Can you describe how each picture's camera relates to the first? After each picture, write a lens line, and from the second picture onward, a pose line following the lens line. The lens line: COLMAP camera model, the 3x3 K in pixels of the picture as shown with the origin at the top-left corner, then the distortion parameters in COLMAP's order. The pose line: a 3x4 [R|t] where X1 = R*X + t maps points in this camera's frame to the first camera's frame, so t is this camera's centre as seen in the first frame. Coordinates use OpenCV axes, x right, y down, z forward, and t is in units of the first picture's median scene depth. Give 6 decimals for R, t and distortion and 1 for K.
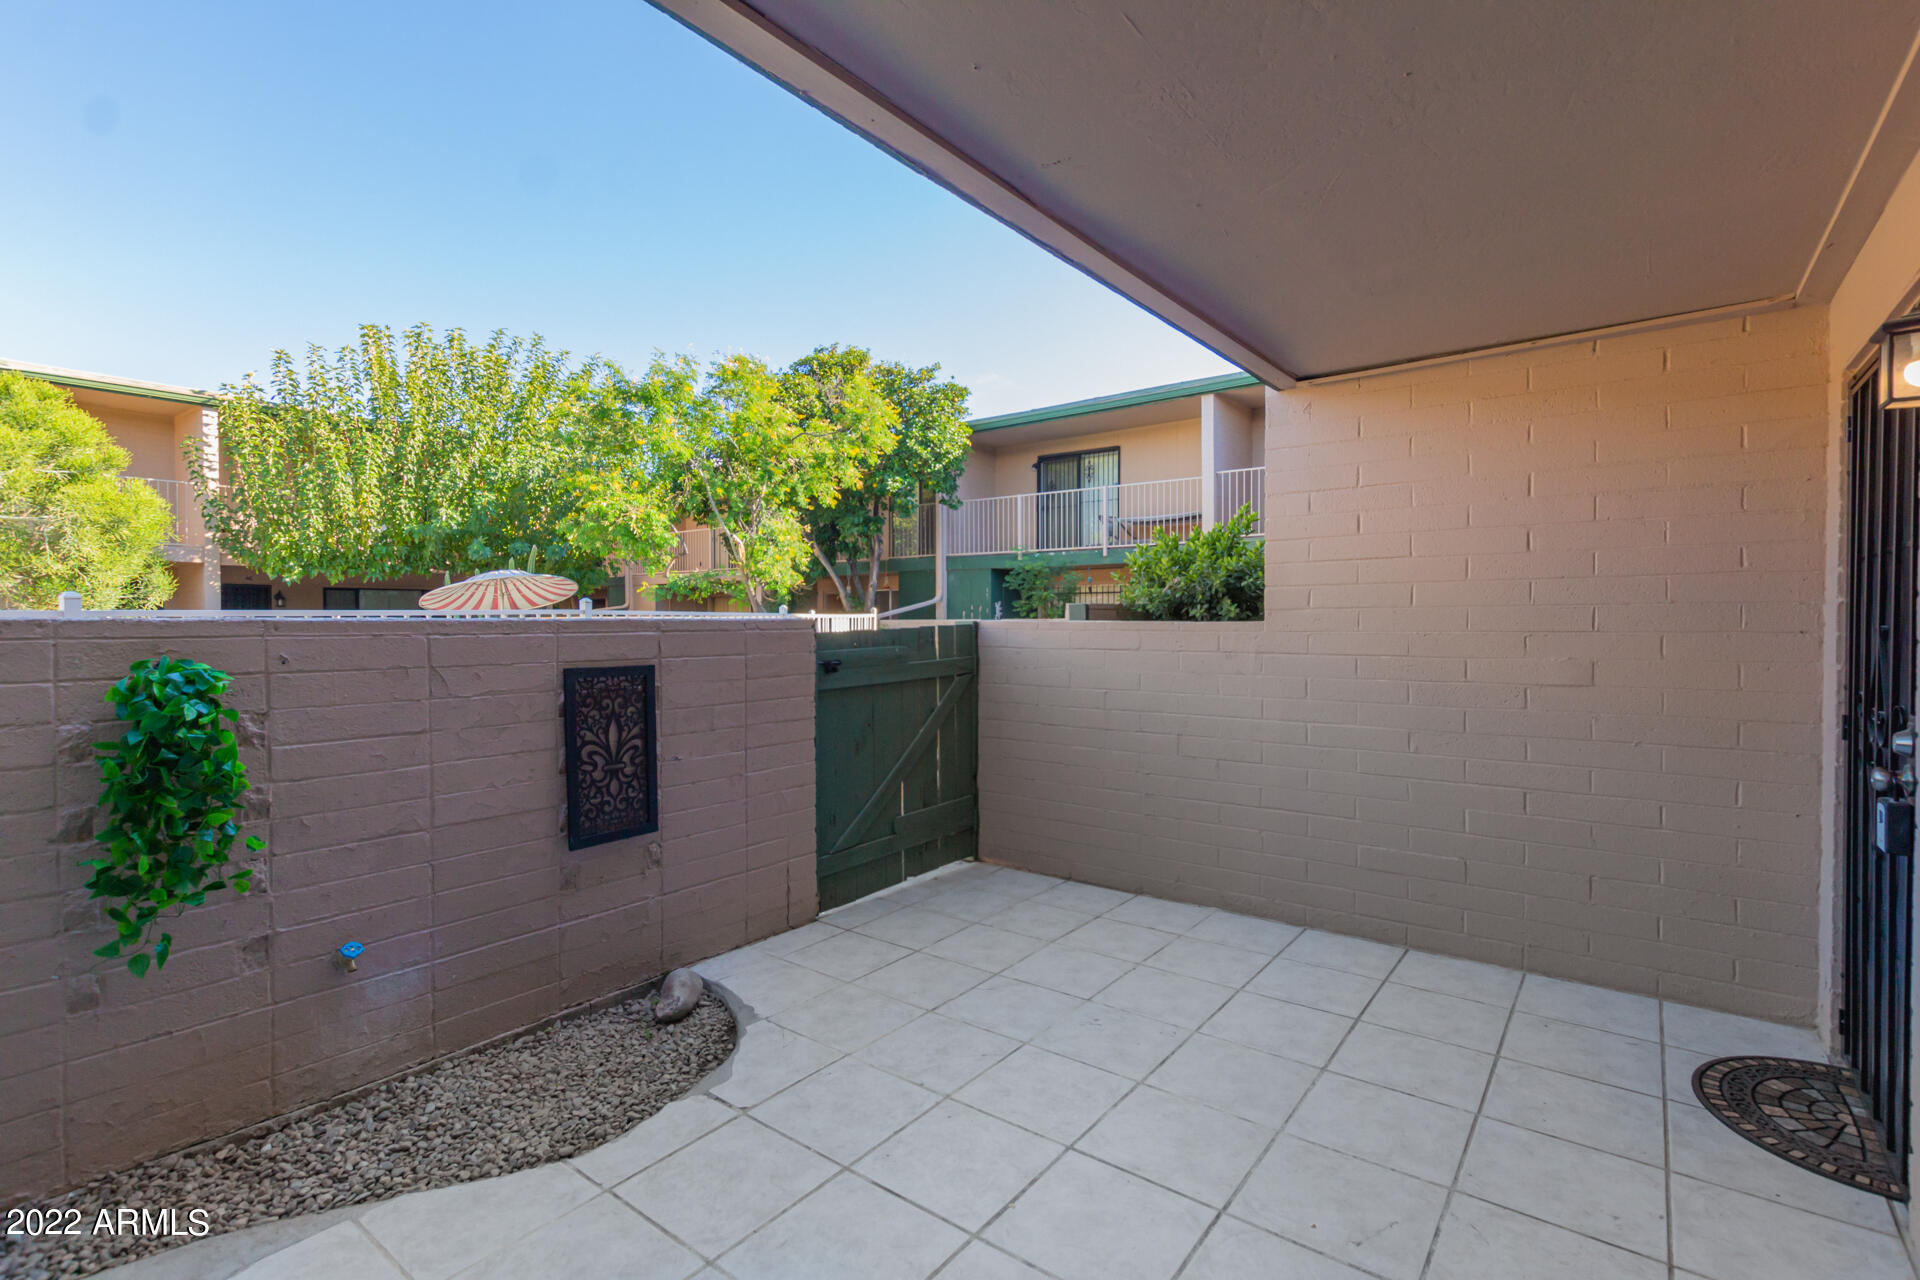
lens RADIAL K [[880.3, 0, 949.9], [0, 880.3, 626.0], [0, 0, 1]] dist [0.008183, -0.004980]
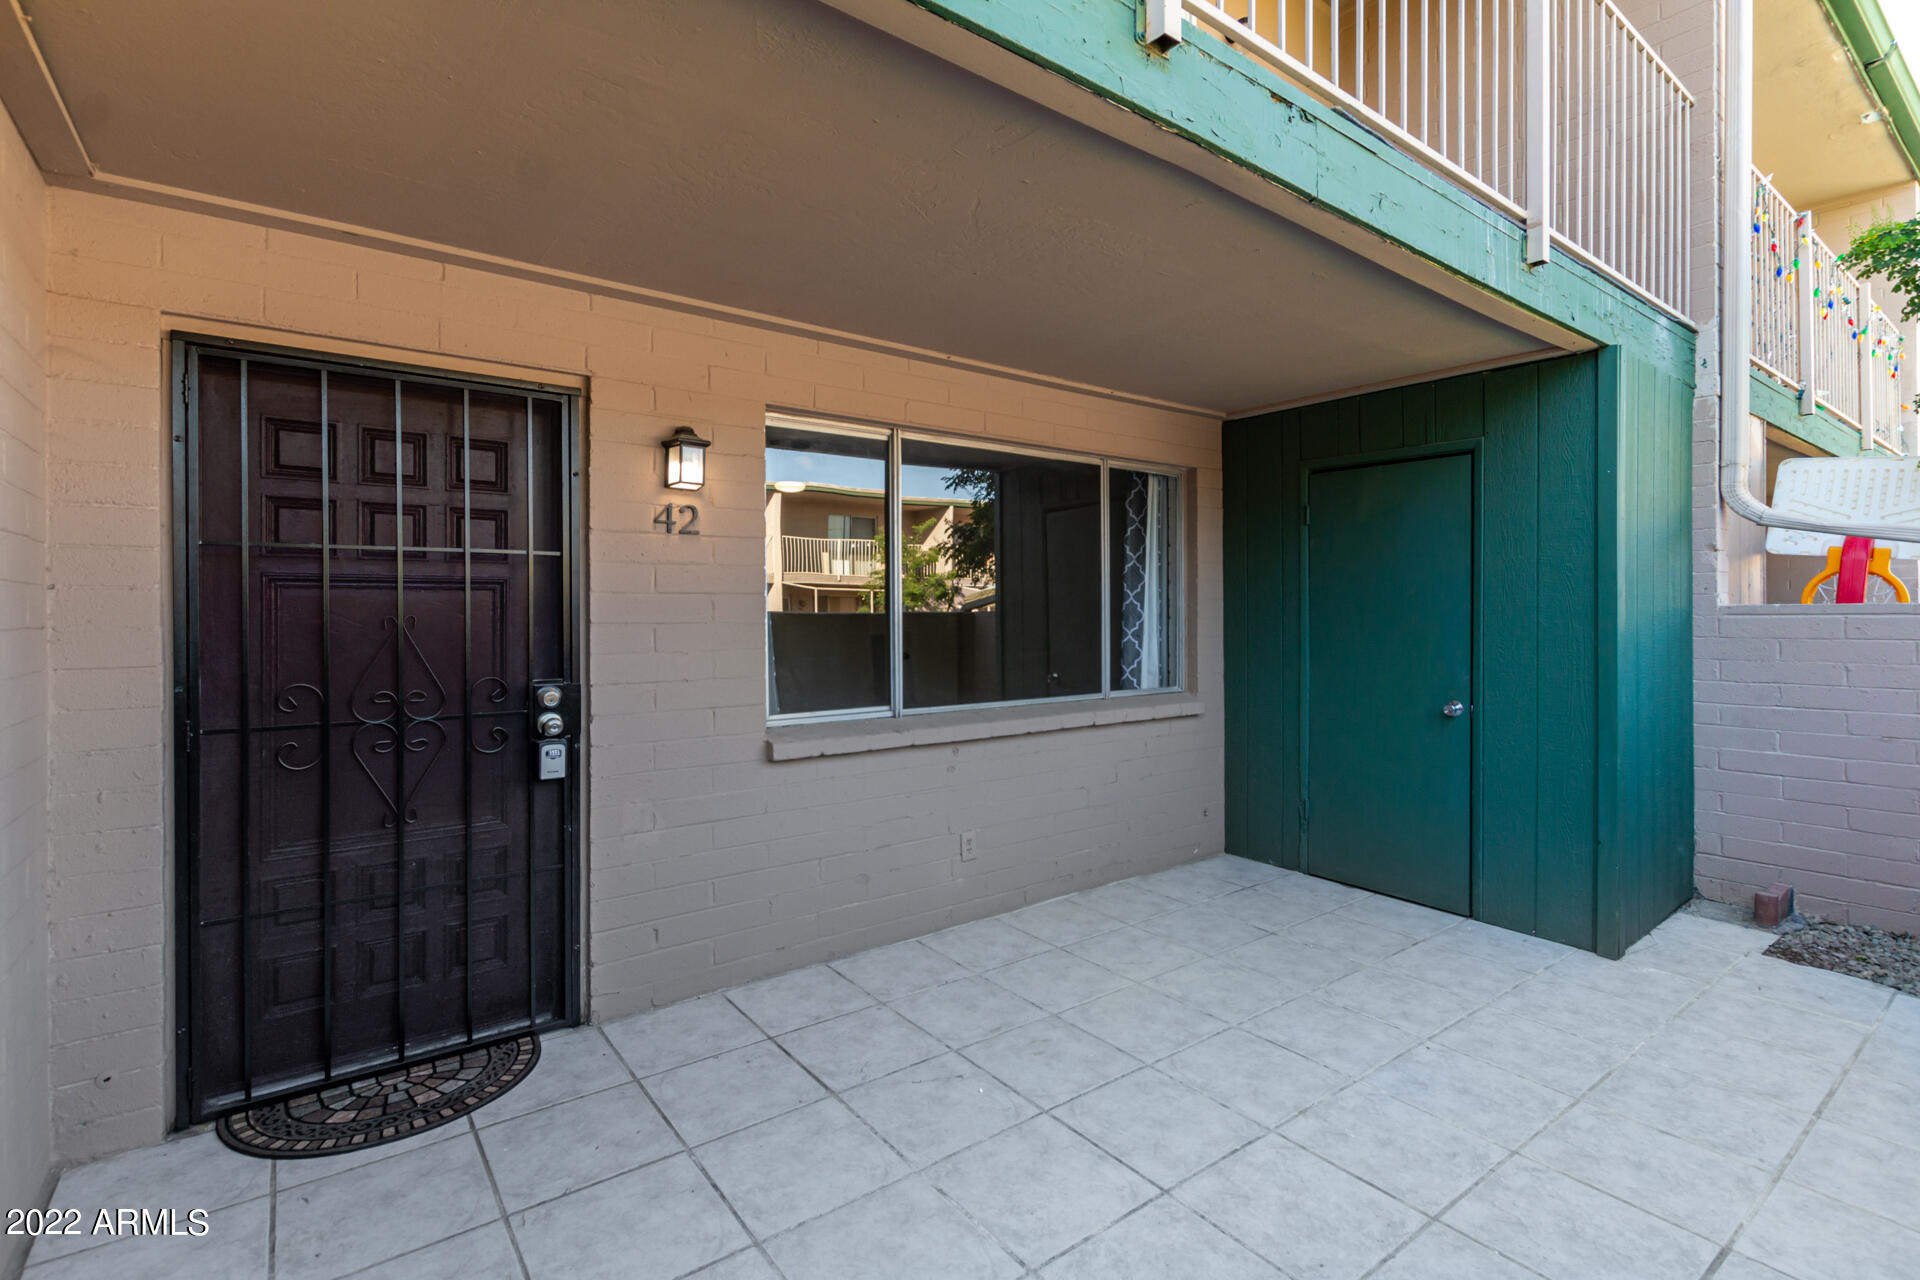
lens RADIAL K [[880.3, 0, 929.1], [0, 880.3, 610.9], [0, 0, 1]] dist [0.008183, -0.004980]
pose [[-0.958756, 0.007424, 0.284132, 0.074405], [0.009559, 0.999936, 0.006128, -0.001351], [-0.284068, 0.008591, -0.958766, 1.327222]]
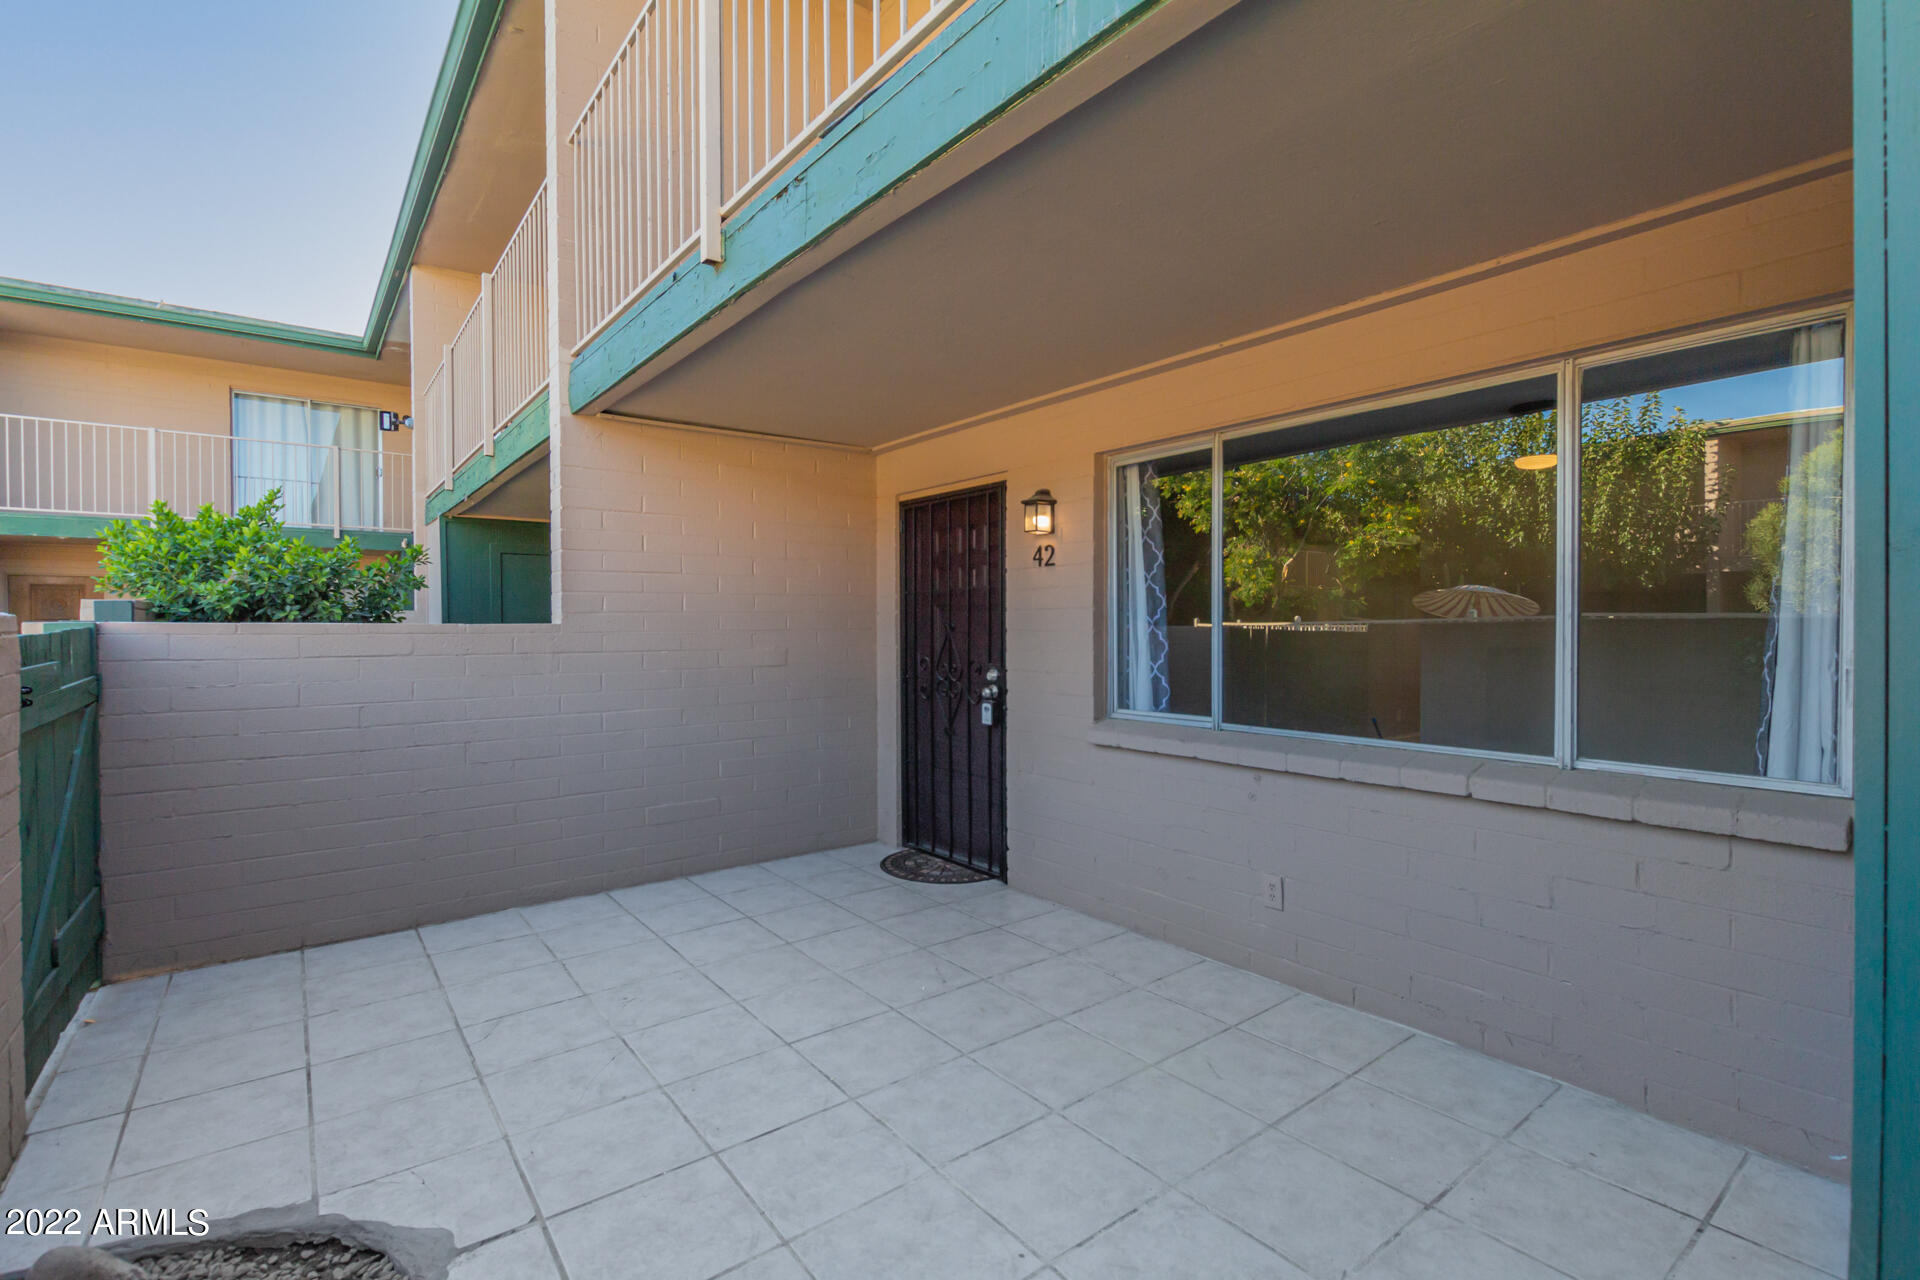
lens RADIAL K [[880.3, 0, 978.1], [0, 880.3, 639.8], [0, 0, 1]] dist [0.008183, -0.004980]
pose [[0.240224, -0.015797, 0.970589, -0.681650], [0.011607, 0.999843, 0.013400, 0.009700], [-0.970648, 0.008047, 0.240369, 0.306704]]
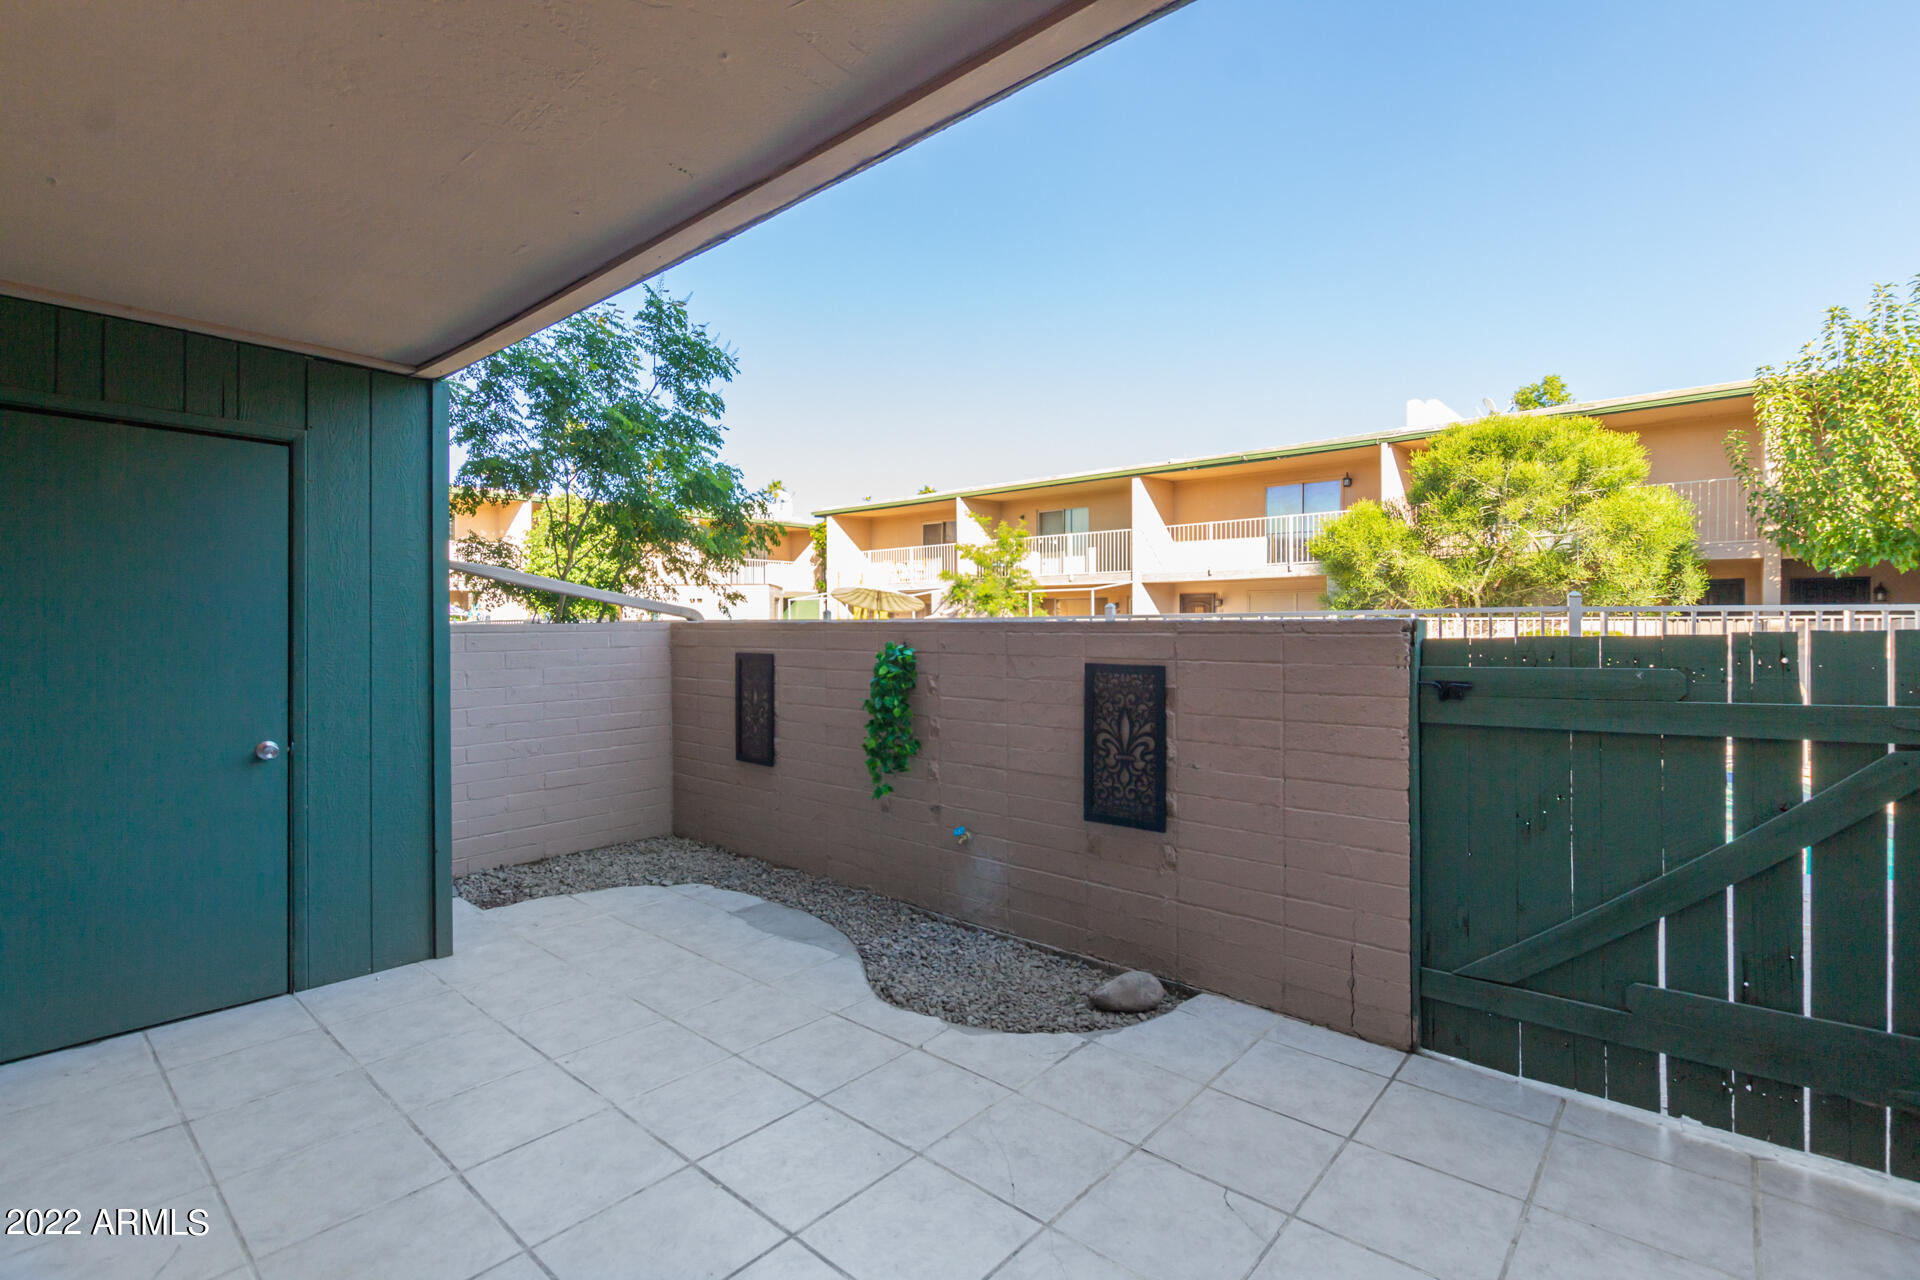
lens RADIAL K [[880.3, 0, 979.4], [0, 880.3, 628.0], [0, 0, 1]] dist [0.008183, -0.004980]
pose [[-0.045332, 0.008878, -0.998933, 0.679909], [-0.002189, 0.999957, 0.008987, -0.007798], [0.998970, 0.002594, -0.045311, 0.845034]]
